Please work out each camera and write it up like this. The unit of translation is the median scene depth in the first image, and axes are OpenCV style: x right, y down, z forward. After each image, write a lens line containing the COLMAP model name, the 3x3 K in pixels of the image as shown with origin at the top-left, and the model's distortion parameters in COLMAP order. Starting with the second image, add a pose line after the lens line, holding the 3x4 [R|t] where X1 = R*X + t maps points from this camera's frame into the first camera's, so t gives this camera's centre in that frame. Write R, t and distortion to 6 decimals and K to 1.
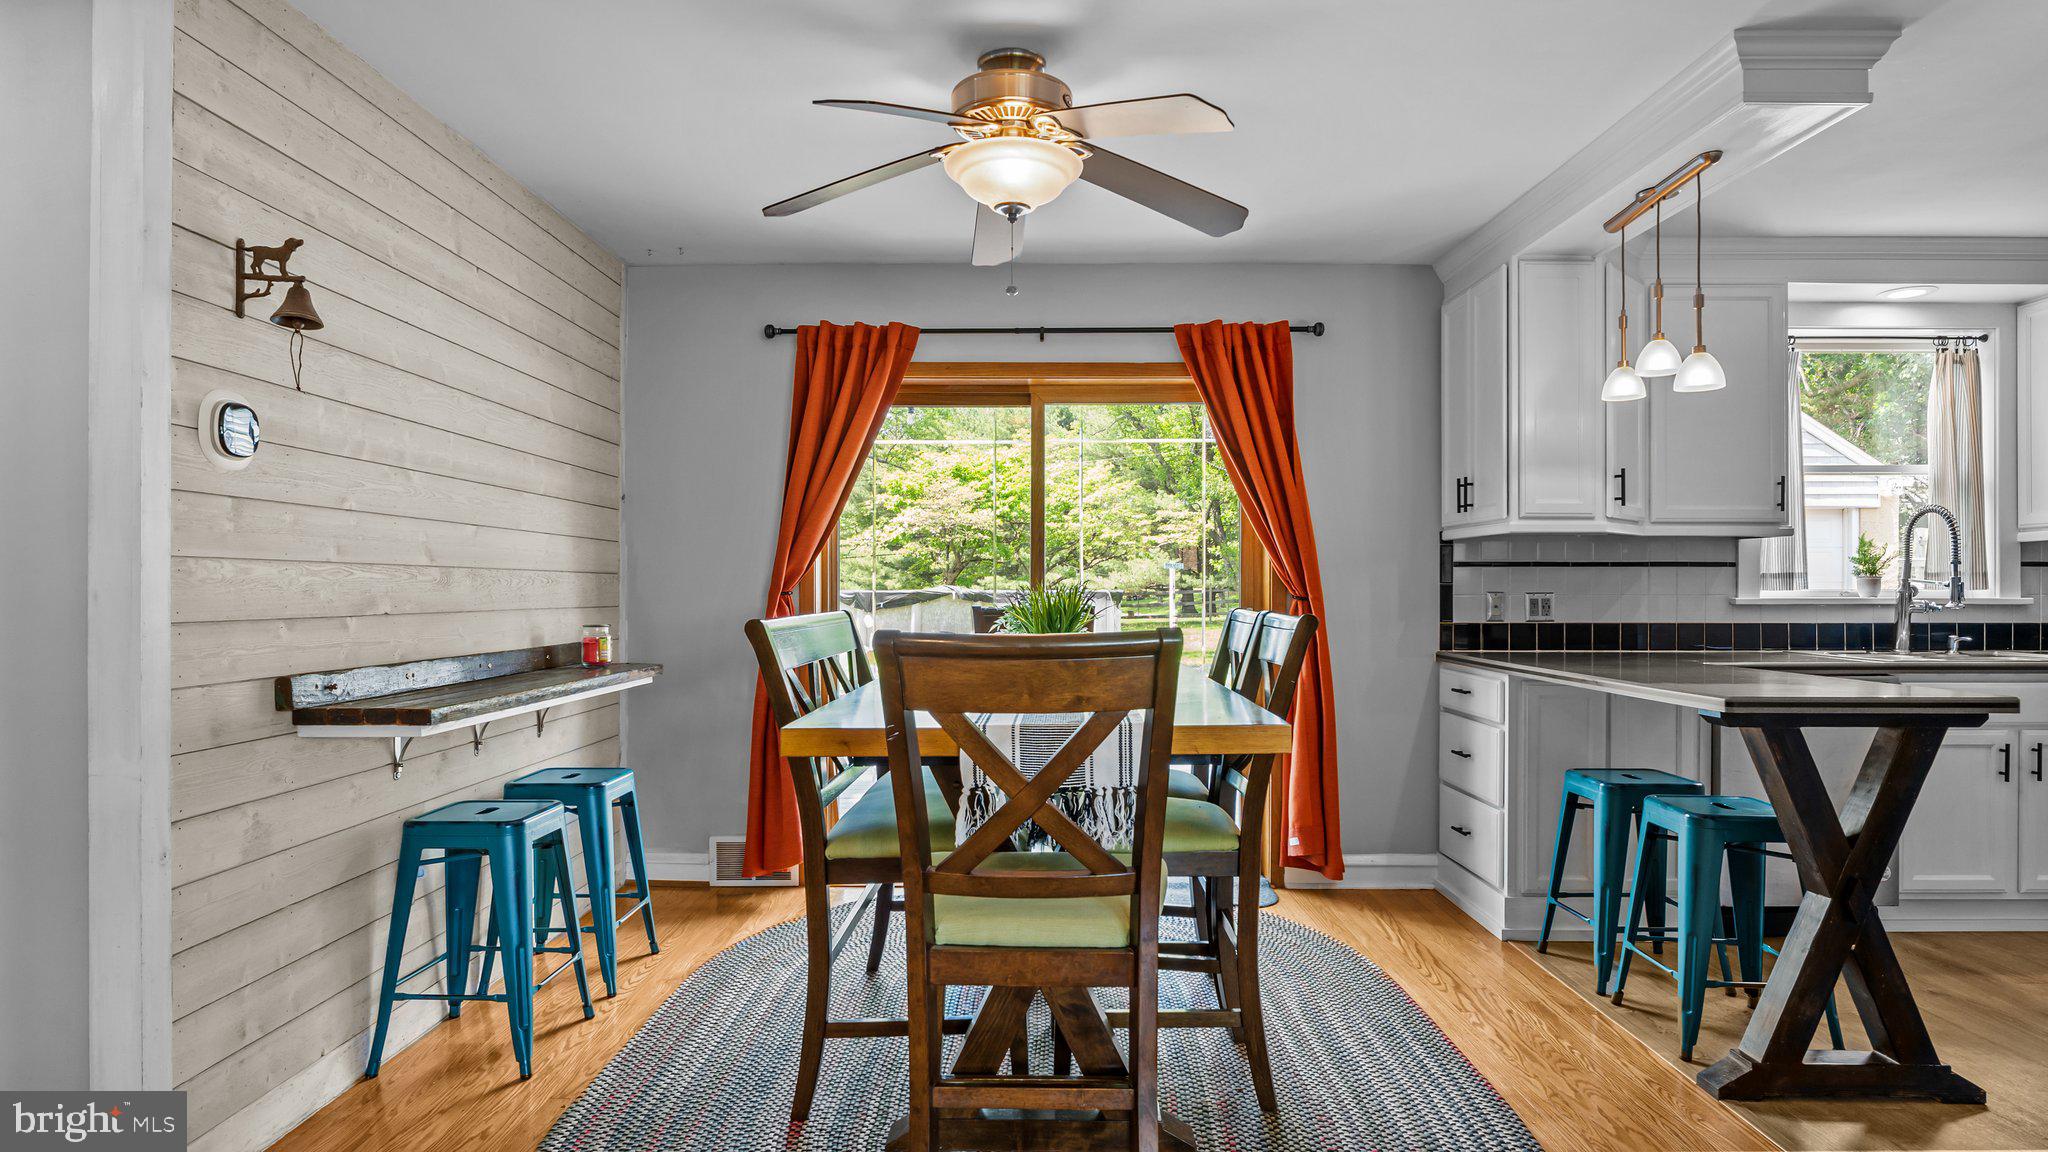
lens RADIAL K [[1123.0, 0, 1021.3], [0, 1123.0, 584.6], [0, 0, 1]] dist [-0.005810, -0.001070]
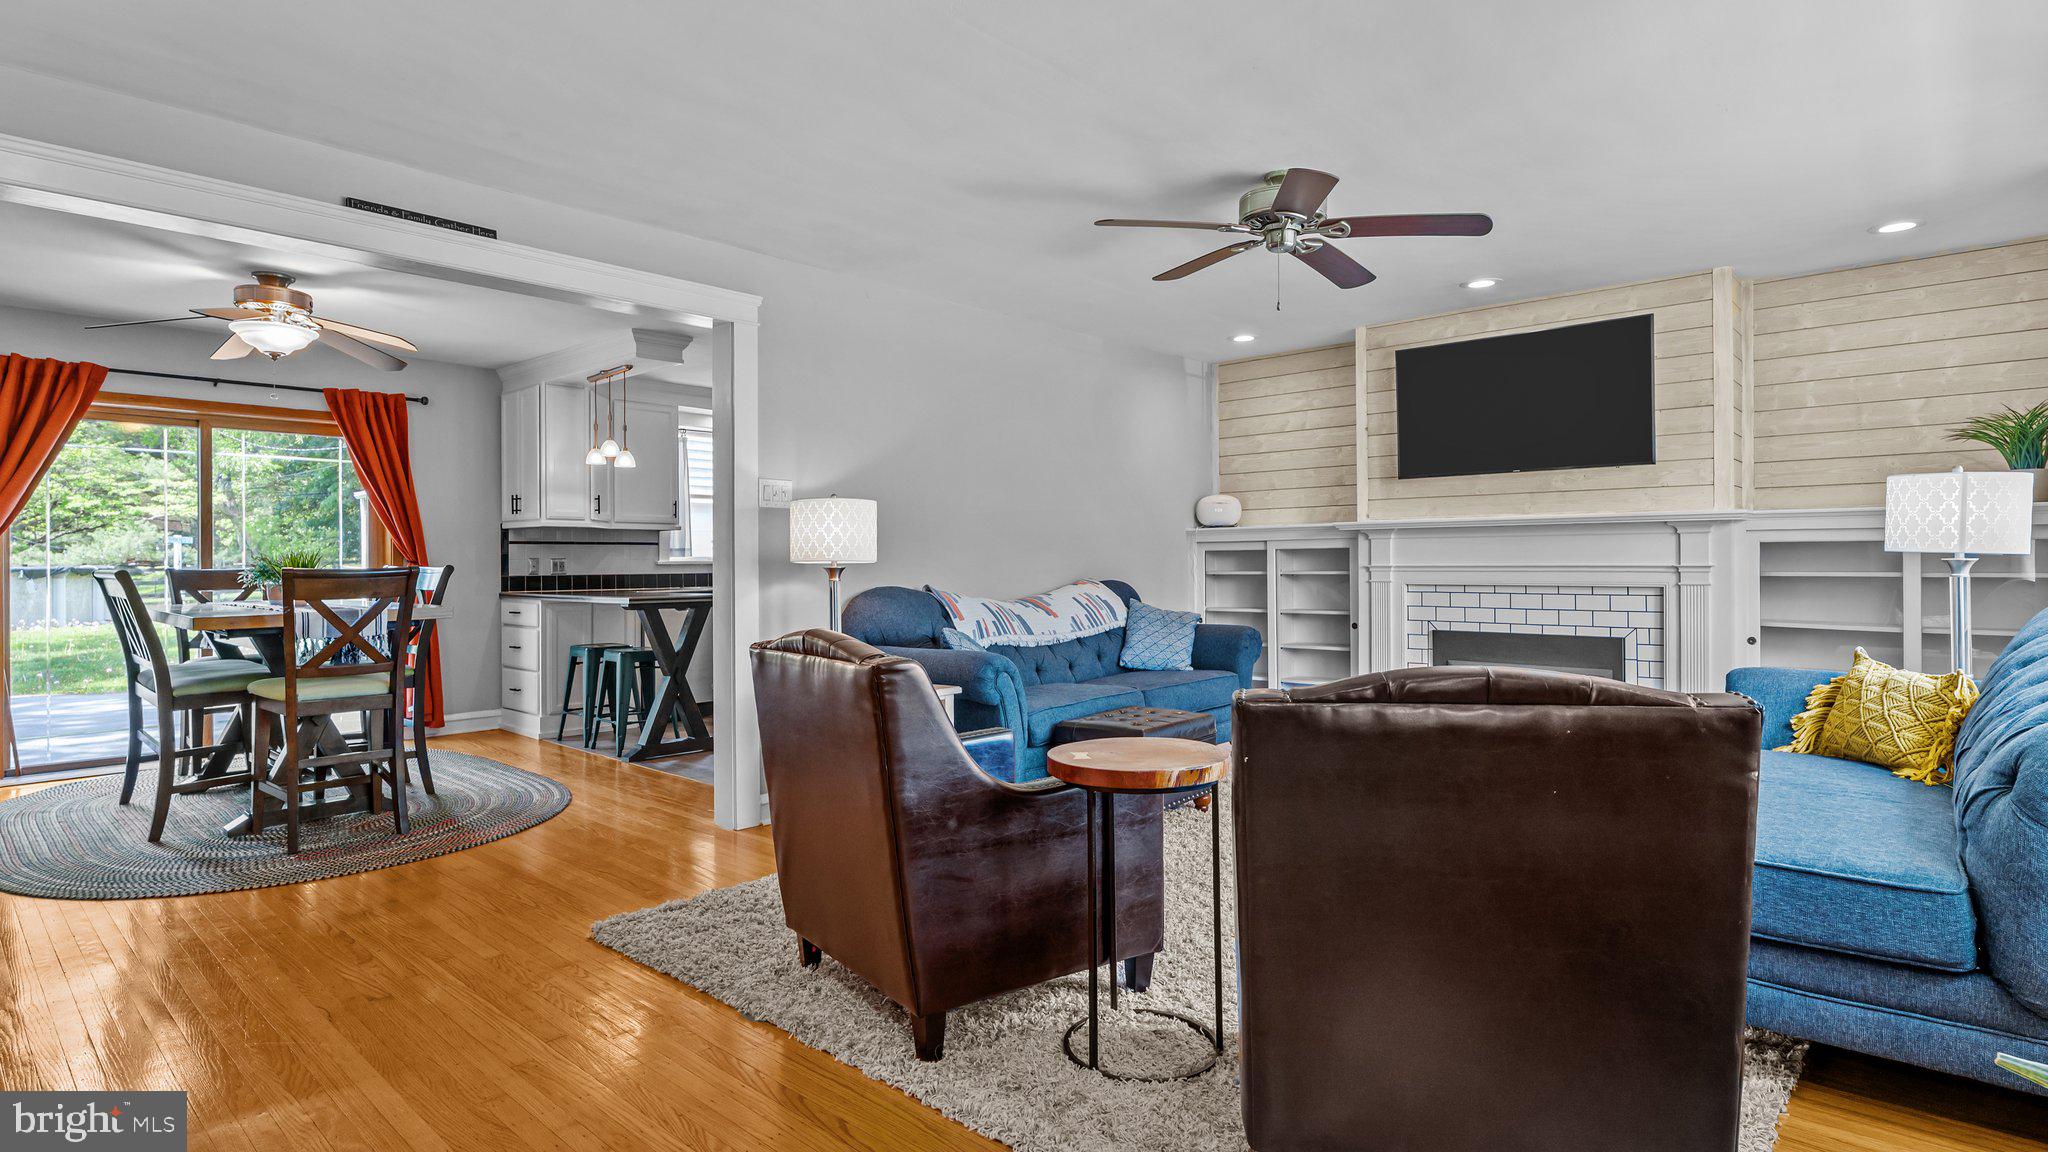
lens RADIAL K [[1023.9, 0, 1021.3], [0, 1023.9, 564.3], [0, 0, 1]] dist [-0.005893, -0.002784]
pose [[0.662208, -0.007152, 0.749286, -0.289362], [0.004167, 0.999974, 0.005863, 0.010091], [-0.749308, -0.000760, 0.662221, -0.675734]]
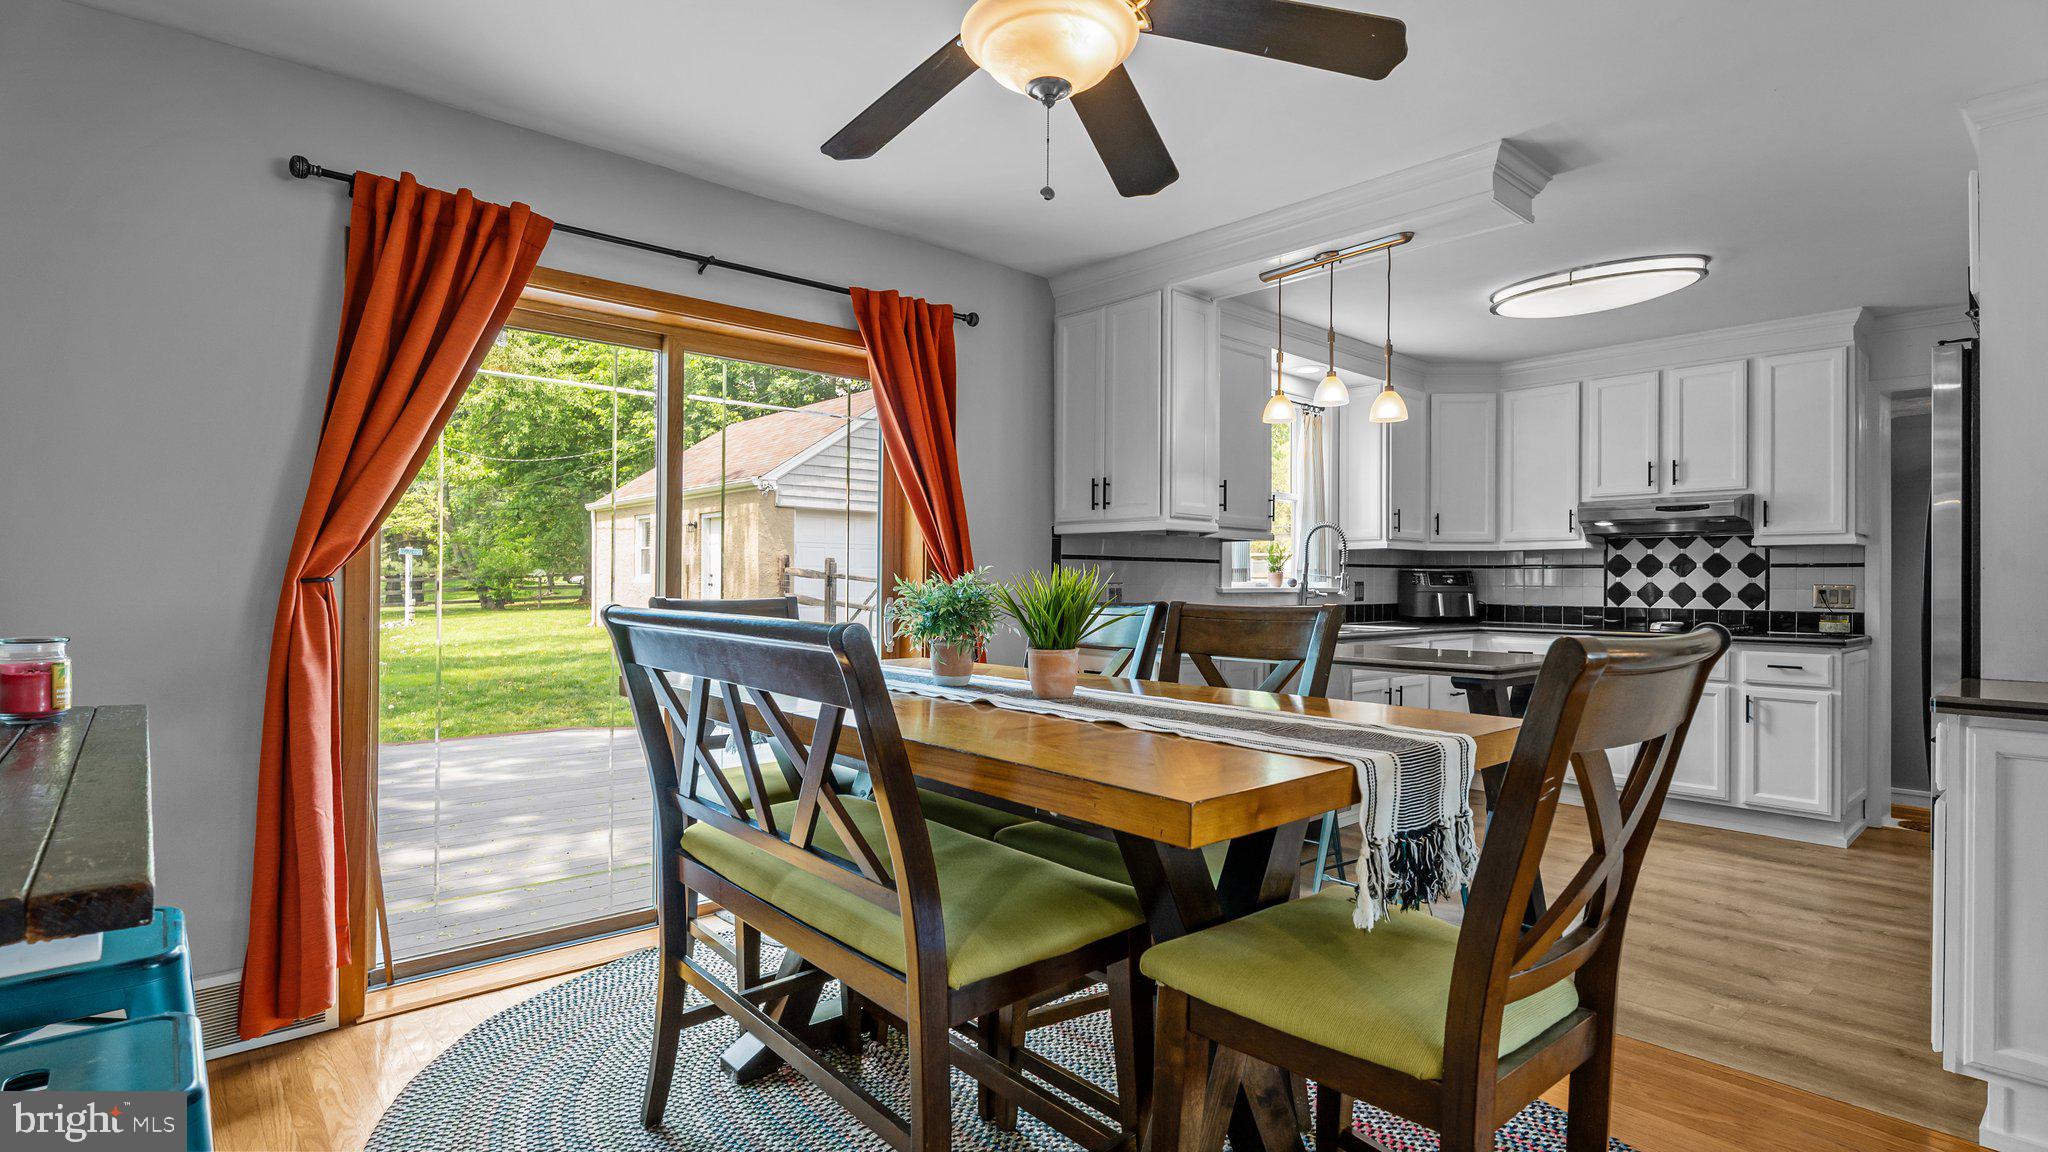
lens RADIAL K [[999.7, 0, 1016.7], [0, 999.7, 578.1], [0, 0, 1]] dist [0.001470, 0.001593]
pose [[0.742201, 0.006685, 0.670144, -0.307681], [-0.009432, 0.999955, 0.000471, 0.002674], [-0.670111, -0.006670, 0.742231, 0.311628]]
